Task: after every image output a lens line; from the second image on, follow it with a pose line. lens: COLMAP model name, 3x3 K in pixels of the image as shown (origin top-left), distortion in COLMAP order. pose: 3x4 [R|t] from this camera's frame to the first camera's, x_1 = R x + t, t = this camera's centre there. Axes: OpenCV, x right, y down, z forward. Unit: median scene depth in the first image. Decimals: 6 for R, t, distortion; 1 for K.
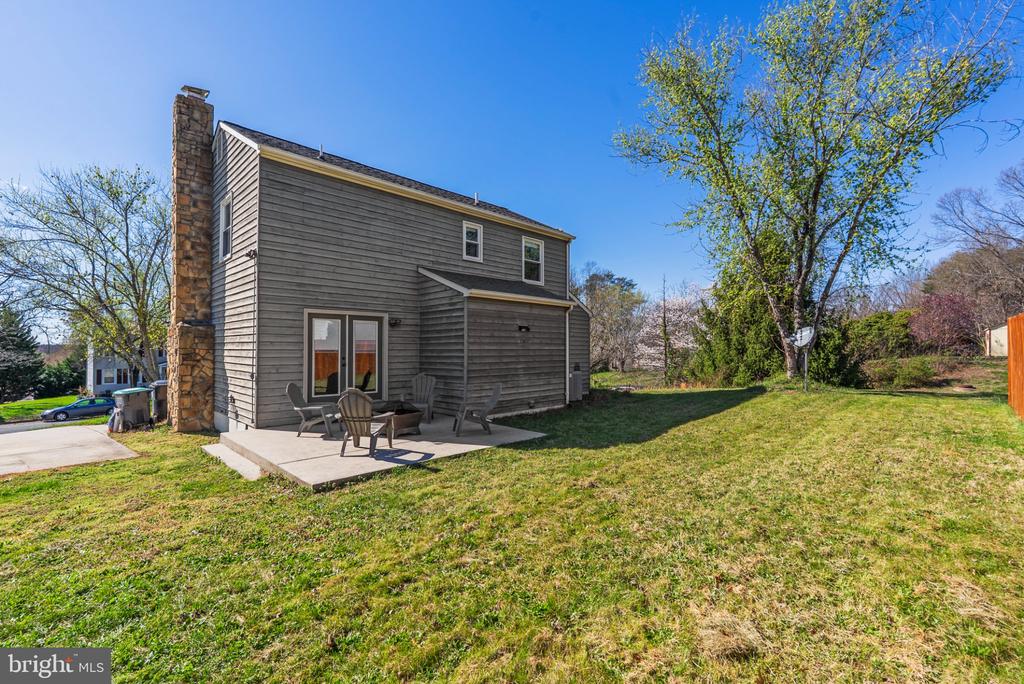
lens RADIAL K [[450.3, 0, 512.0], [0, 450.3, 342.0], [0, 0, 1]] dist [-0.003589, -0.000457]
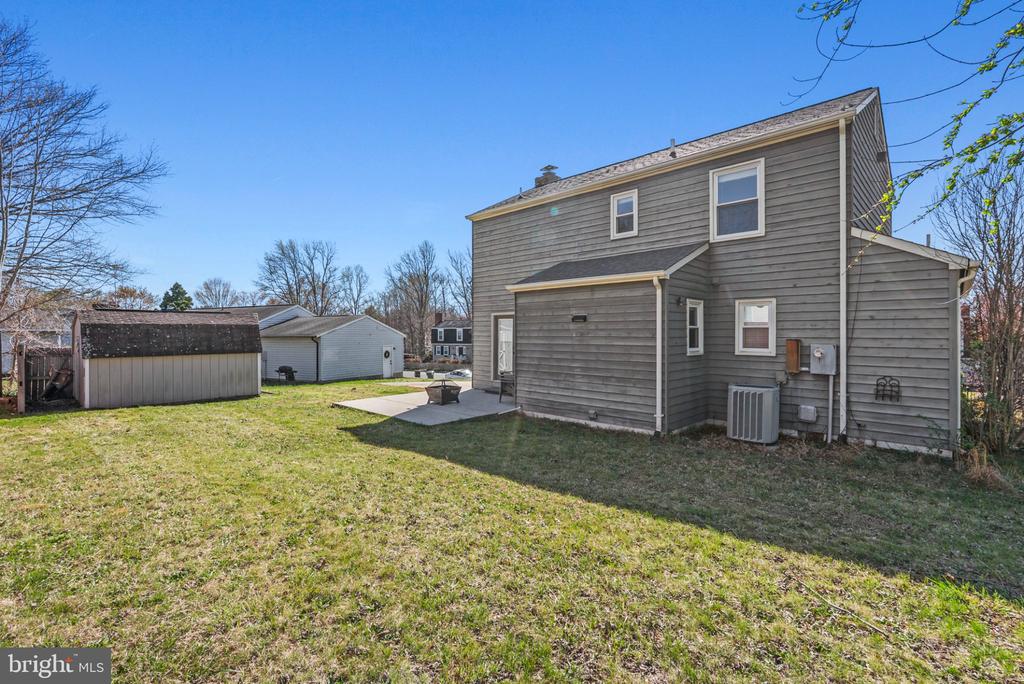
lens RADIAL K [[450.3, 0, 512.0], [0, 450.3, 342.0], [0, 0, 1]] dist [-0.003589, -0.000457]
pose [[0.010148, 0.019144, -0.999765, 0.845460], [0.015161, 0.999699, 0.019297, -0.005848], [0.999834, -0.015353, 0.009854, 0.880336]]
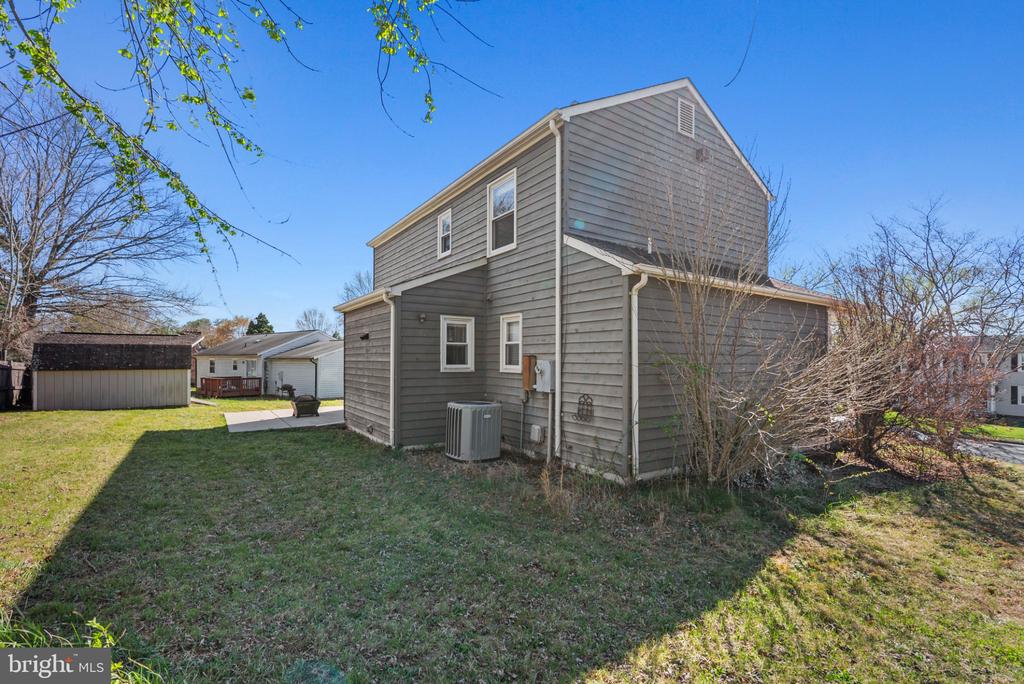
lens RADIAL K [[449.9, 0, 508.9], [0, 449.9, 361.8], [0, 0, 1]] dist [-0.001120, -0.000067]
pose [[-0.202222, 0.004685, -0.979328, 0.808181], [0.010335, 0.999943, 0.002649, 0.018484], [0.979285, -0.009586, -0.202259, 1.451632]]
